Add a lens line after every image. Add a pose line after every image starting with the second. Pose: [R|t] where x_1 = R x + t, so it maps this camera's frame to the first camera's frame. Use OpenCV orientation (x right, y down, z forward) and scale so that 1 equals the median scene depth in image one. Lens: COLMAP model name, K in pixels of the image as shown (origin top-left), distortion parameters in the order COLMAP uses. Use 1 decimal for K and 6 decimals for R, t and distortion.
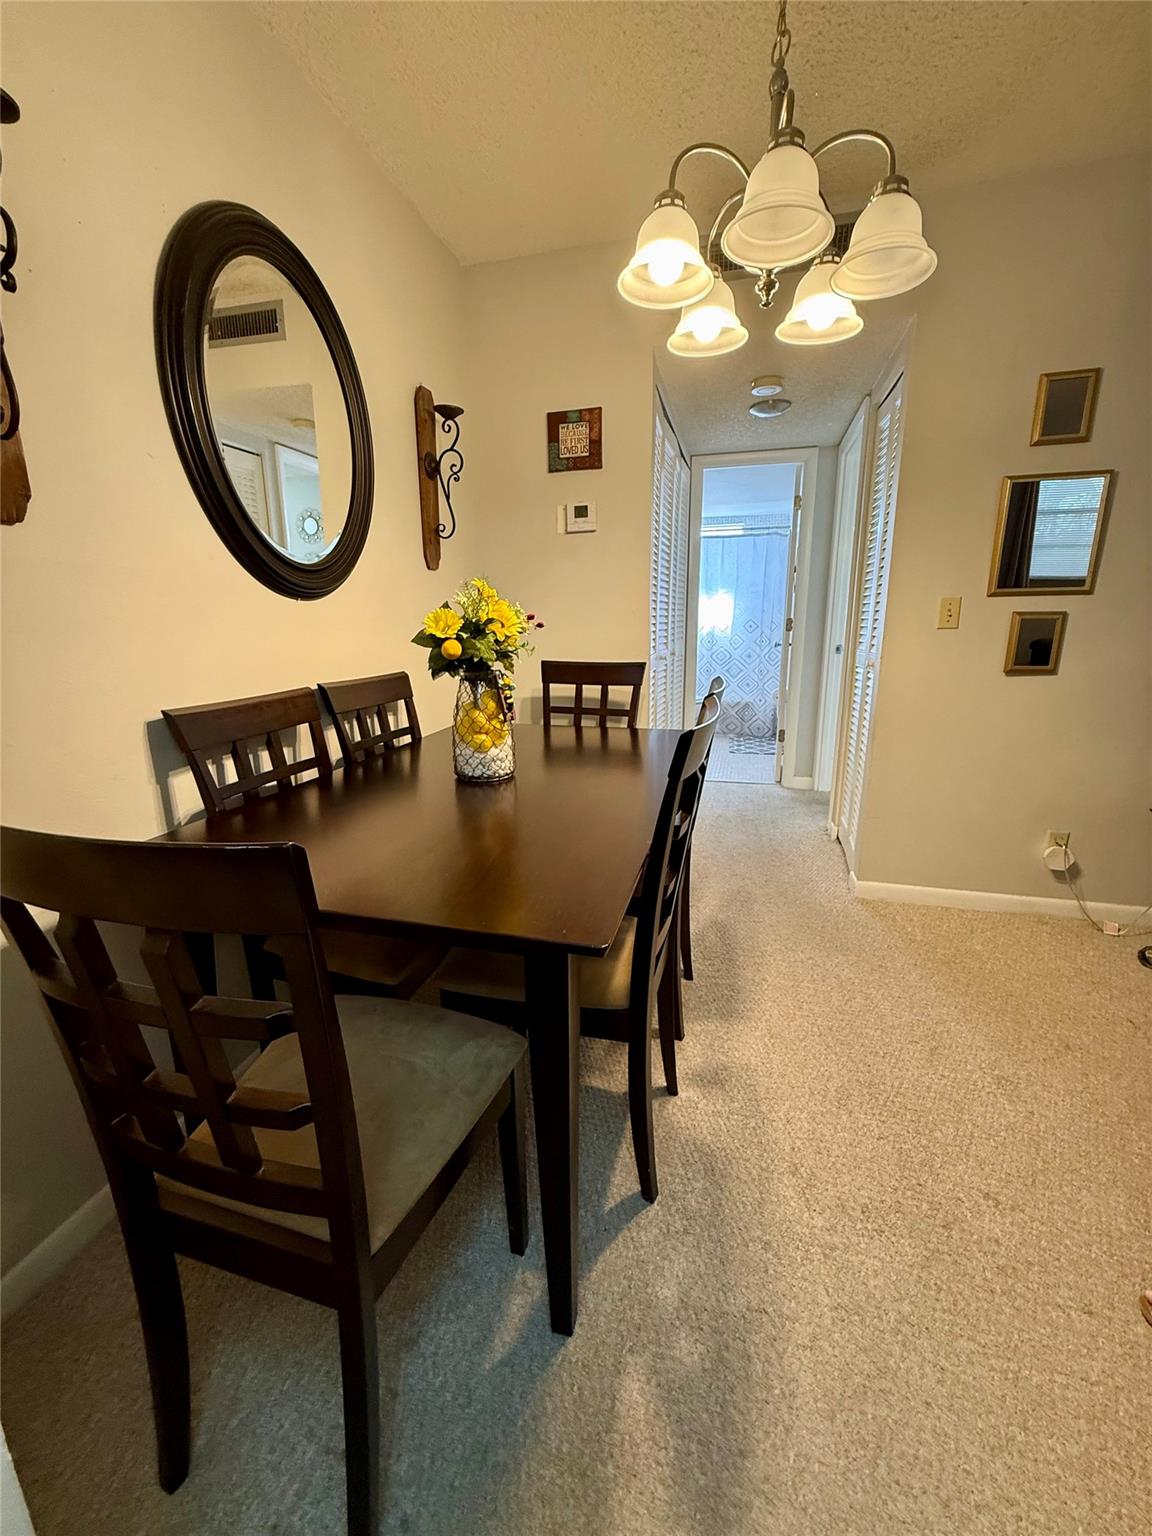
lens RADIAL K [[606.5, 0, 580.7], [0, 606.5, 763.0], [0, 0, 1]] dist [0.000203, 0.000280]
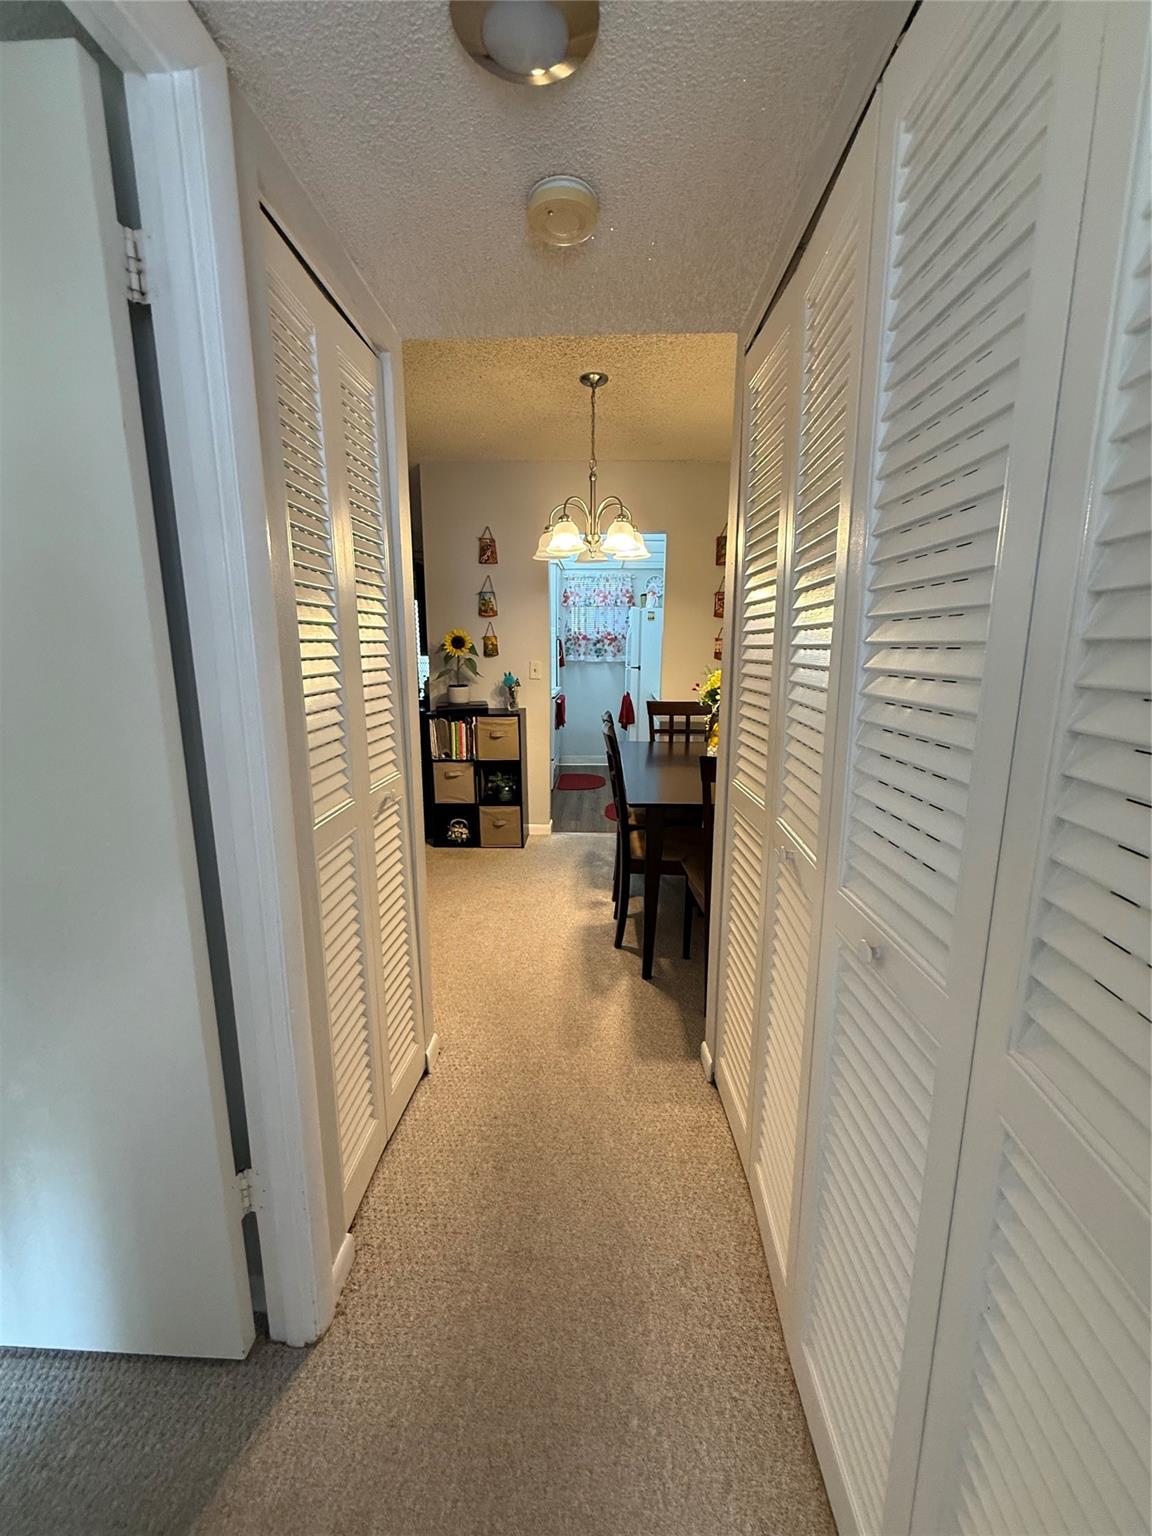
lens RADIAL K [[606.5, 0, 580.7], [0, 606.5, 763.0], [0, 0, 1]] dist [0.000203, 0.000280]
pose [[-0.974647, 0.047812, -0.218578, 0.740491], [-0.046366, 0.912536, 0.406359, -0.787990], [0.218889, 0.406192, -0.887184, 2.783899]]
